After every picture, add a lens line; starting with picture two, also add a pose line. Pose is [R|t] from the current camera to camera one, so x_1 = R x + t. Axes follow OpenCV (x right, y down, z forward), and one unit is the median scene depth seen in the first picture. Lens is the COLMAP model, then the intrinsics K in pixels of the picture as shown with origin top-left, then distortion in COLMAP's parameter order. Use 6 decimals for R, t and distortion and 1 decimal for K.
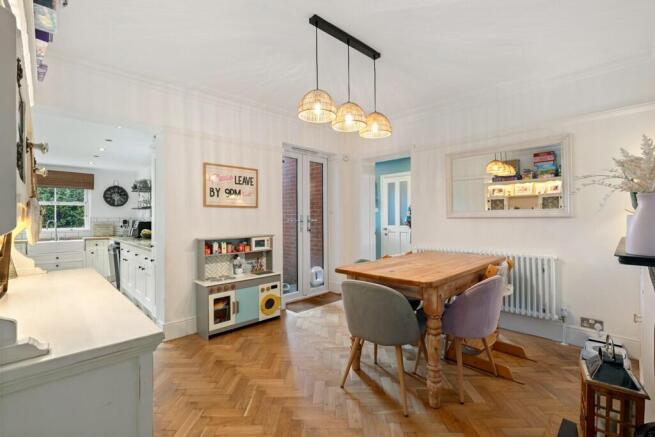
lens RADIAL K [[295.3, 0, 325.6], [0, 295.3, 215.5], [0, 0, 1]] dist [-0.002558, -0.000041]
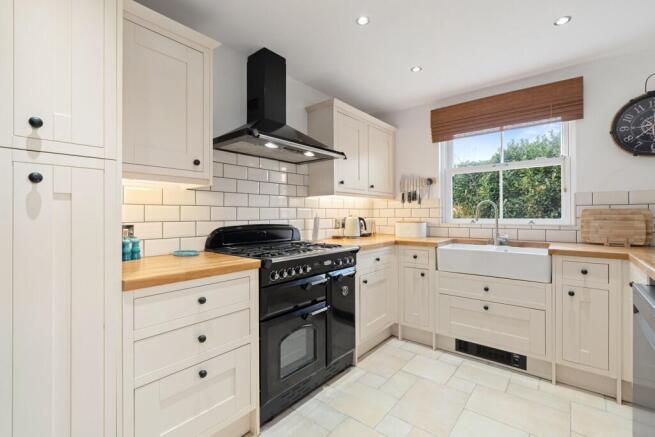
lens RADIAL K [[295.3, 0, 327.4], [0, 295.3, 214.6], [0, 0, 1]] dist [-0.002558, -0.000041]
pose [[0.120073, 0.005640, -0.992749, -0.460288], [0.013213, 0.999886, 0.007279, 0.027743], [0.992677, -0.013992, 0.119985, 0.641743]]
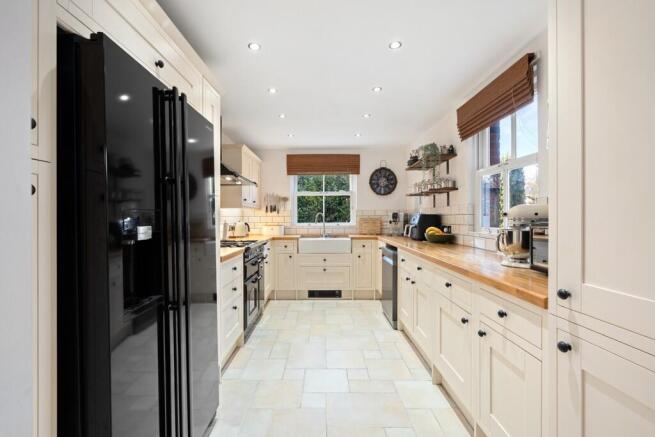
lens RADIAL K [[295.3, 0, 322.8], [0, 295.3, 220.6], [0, 0, 1]] dist [-0.002558, -0.000041]
pose [[0.722514, 0.011151, -0.691267, -0.319154], [0.006763, 0.999708, 0.023196, 0.016104], [0.691324, -0.021434, 0.722227, 0.370945]]
